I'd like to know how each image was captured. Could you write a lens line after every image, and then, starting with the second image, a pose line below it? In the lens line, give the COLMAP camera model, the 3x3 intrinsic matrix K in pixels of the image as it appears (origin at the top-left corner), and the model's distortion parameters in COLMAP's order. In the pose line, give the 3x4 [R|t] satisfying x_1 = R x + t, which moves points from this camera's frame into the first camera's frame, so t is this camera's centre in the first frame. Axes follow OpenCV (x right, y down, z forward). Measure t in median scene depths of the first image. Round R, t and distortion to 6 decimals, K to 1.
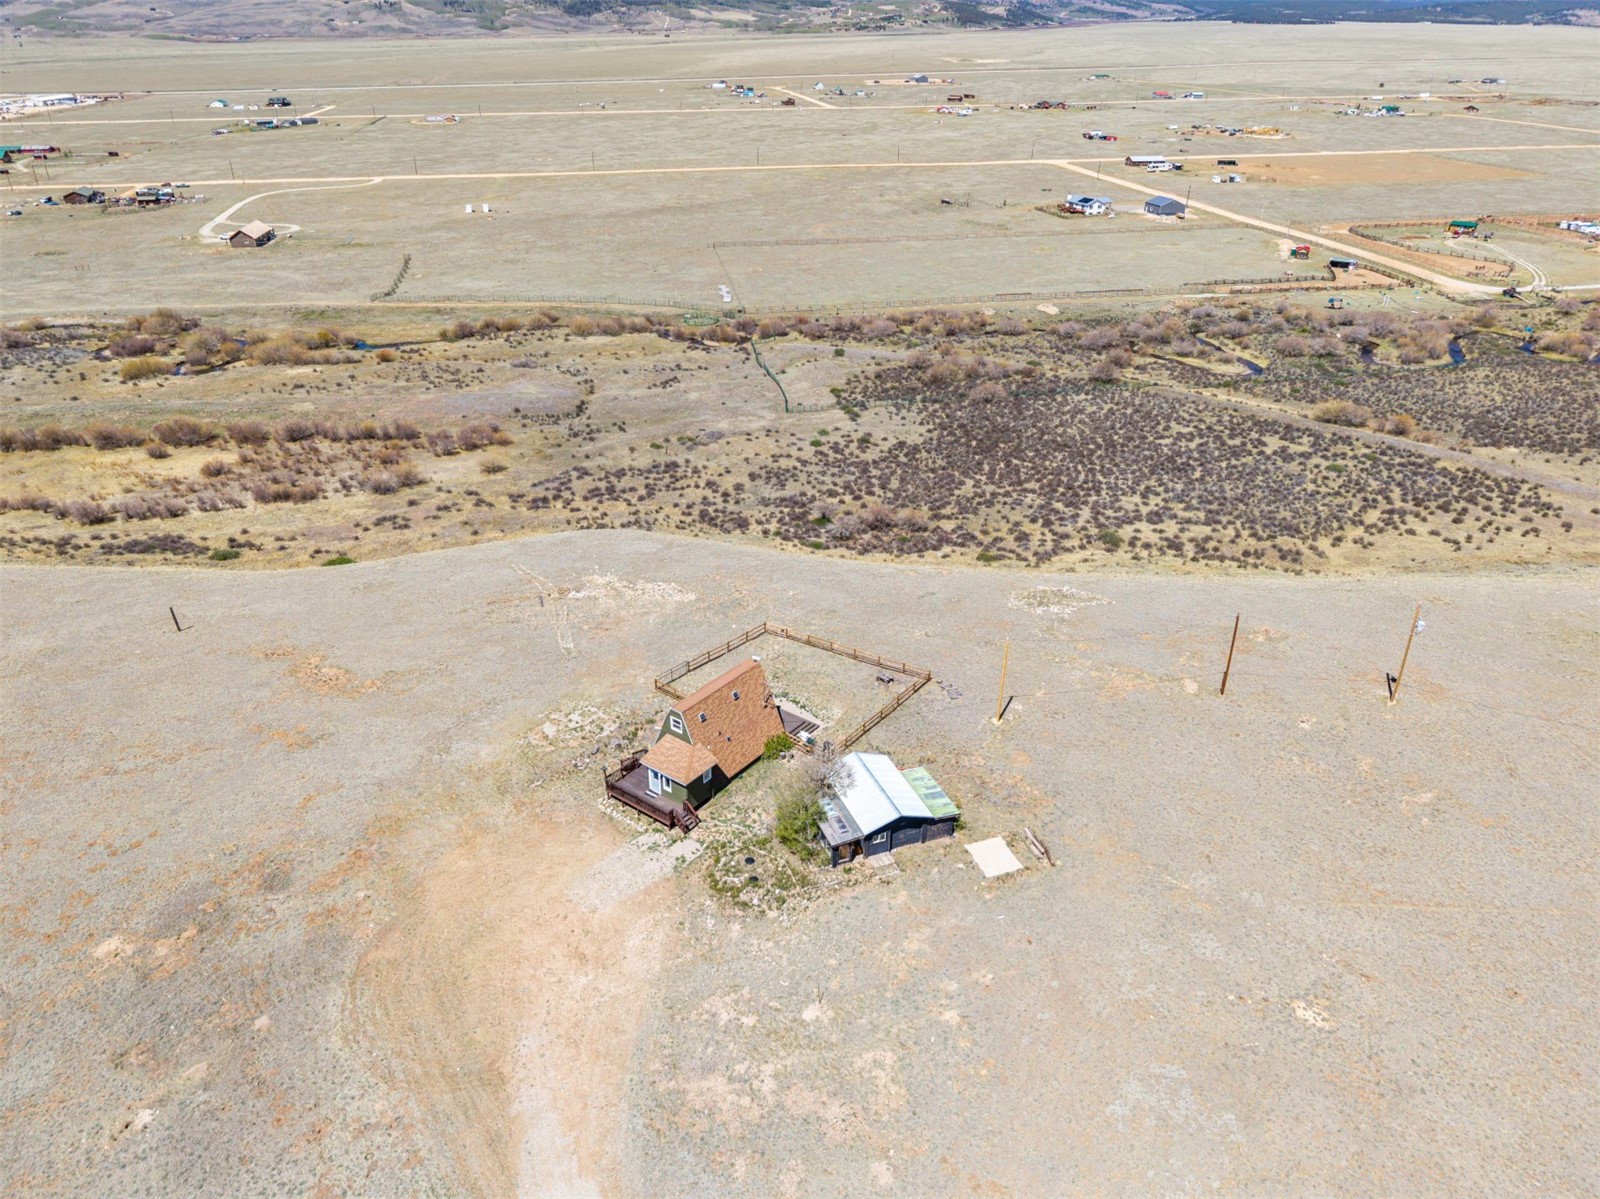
lens RADIAL K [[1072.1, 0, 800.0], [0, 1072.1, 599.5], [0, 0, 1]] dist [0.020541, -0.020942]
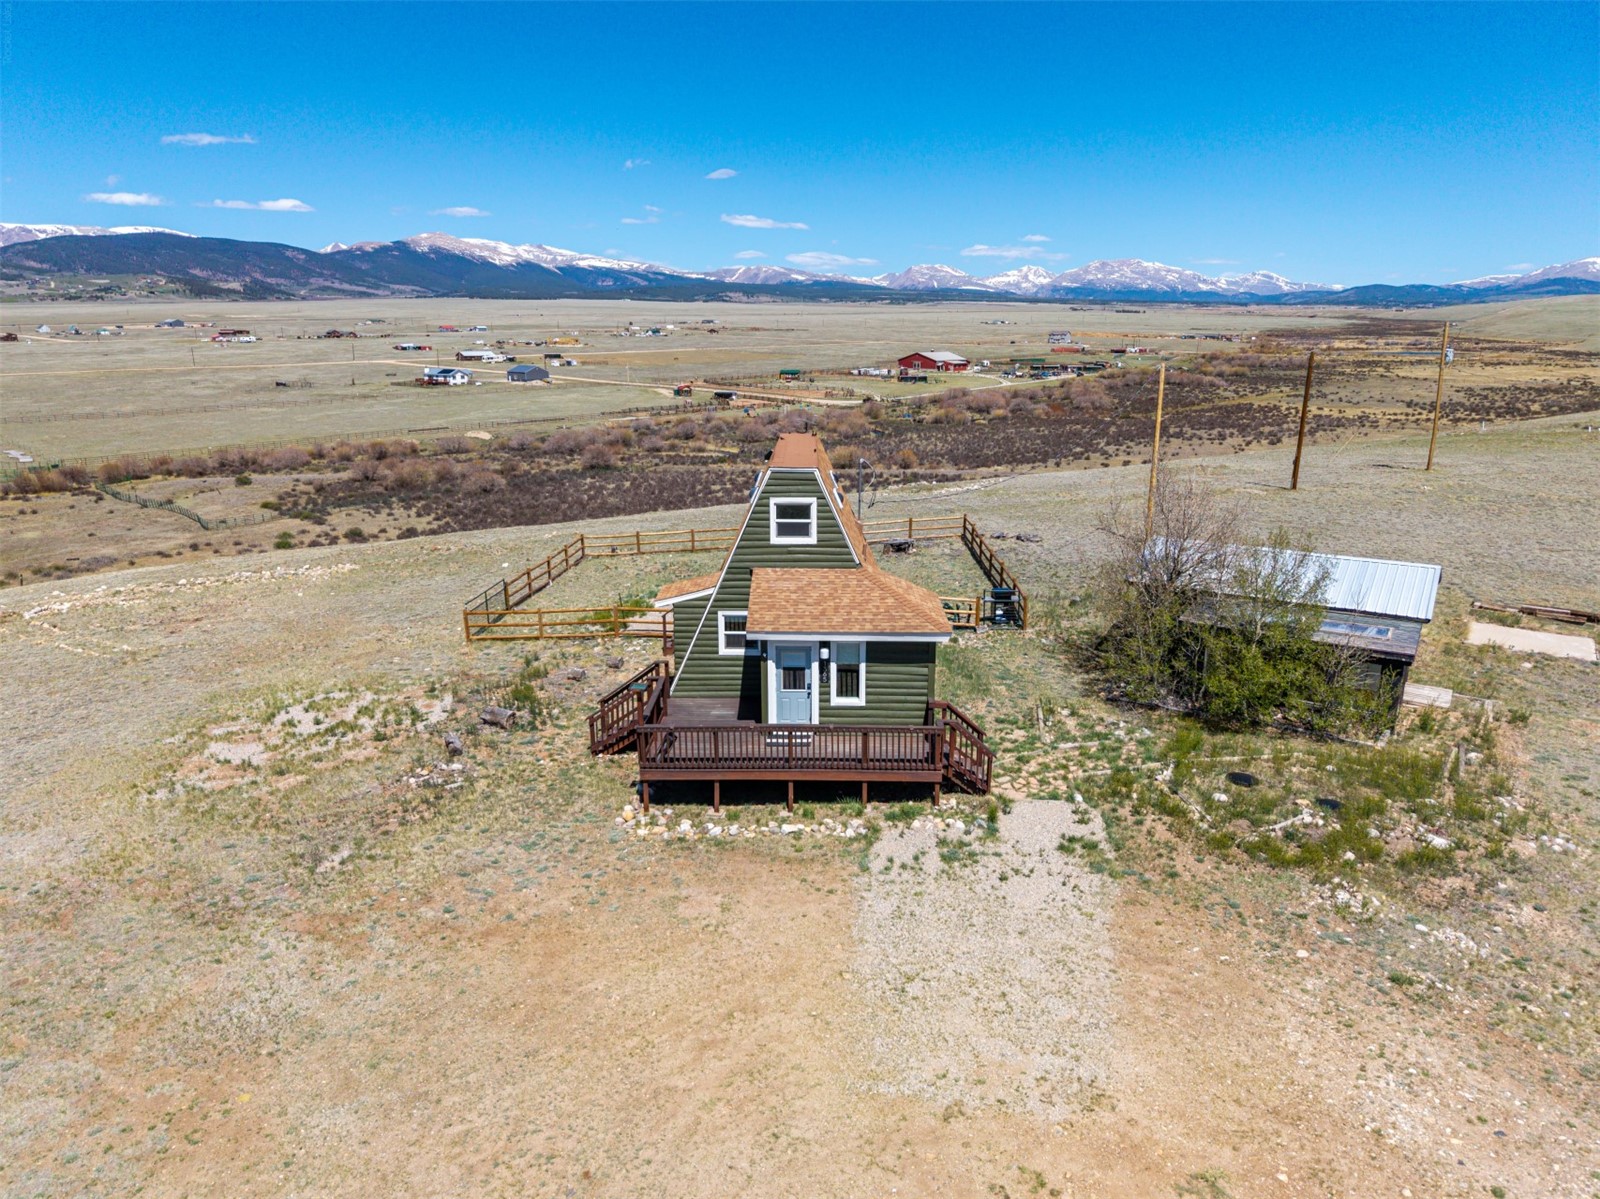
lens RADIAL K [[1072.1, 0, 800.0], [0, 1072.1, 599.5], [0, 0, 1]] dist [0.020541, -0.020942]
pose [[0.806682, -0.154987, 0.570301, -0.315281], [0.277929, 0.951118, -0.134646, 0.191223], [-0.521556, 0.267120, 0.810325, 0.761935]]
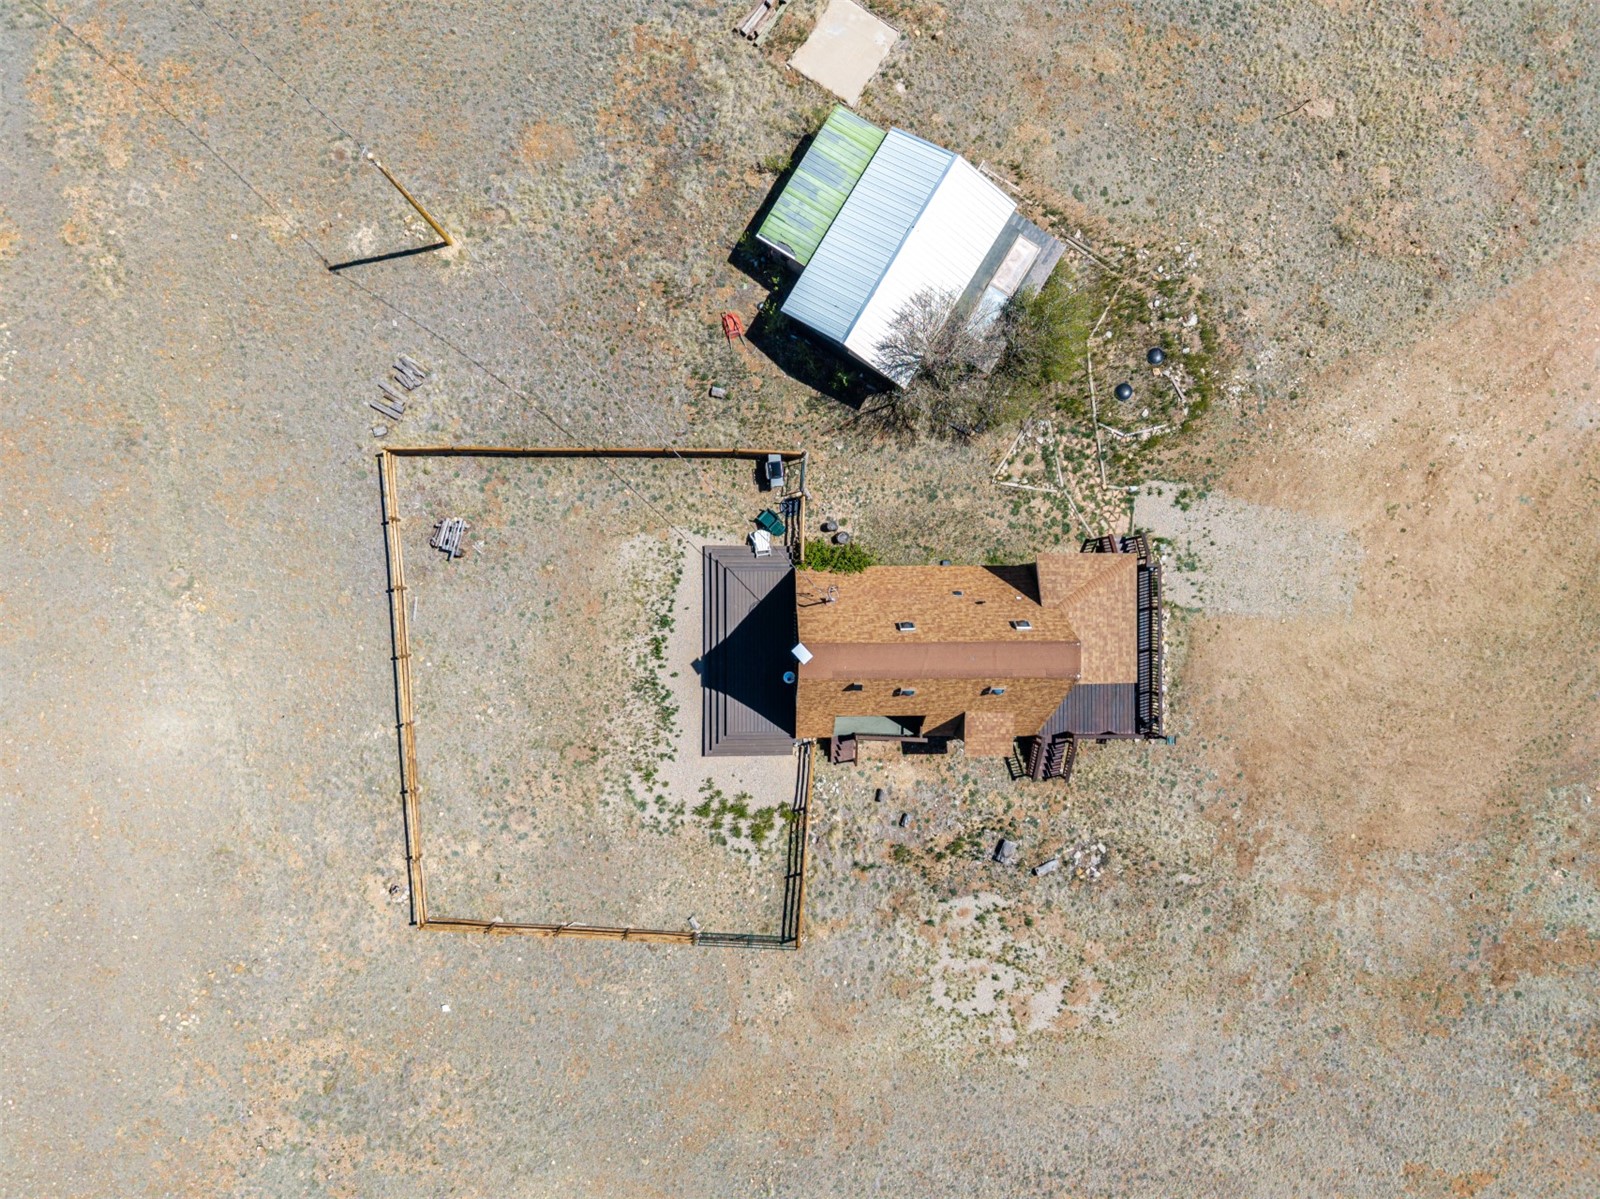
lens RADIAL K [[1072.1, 0, 800.0], [0, 1072.1, 599.5], [0, 0, 1]] dist [0.020541, -0.020942]
pose [[-0.605371, -0.795522, -0.025904, -0.015560], [0.334509, -0.283814, 0.898640, -0.335144], [-0.722239, 0.535345, 0.437922, 0.896314]]
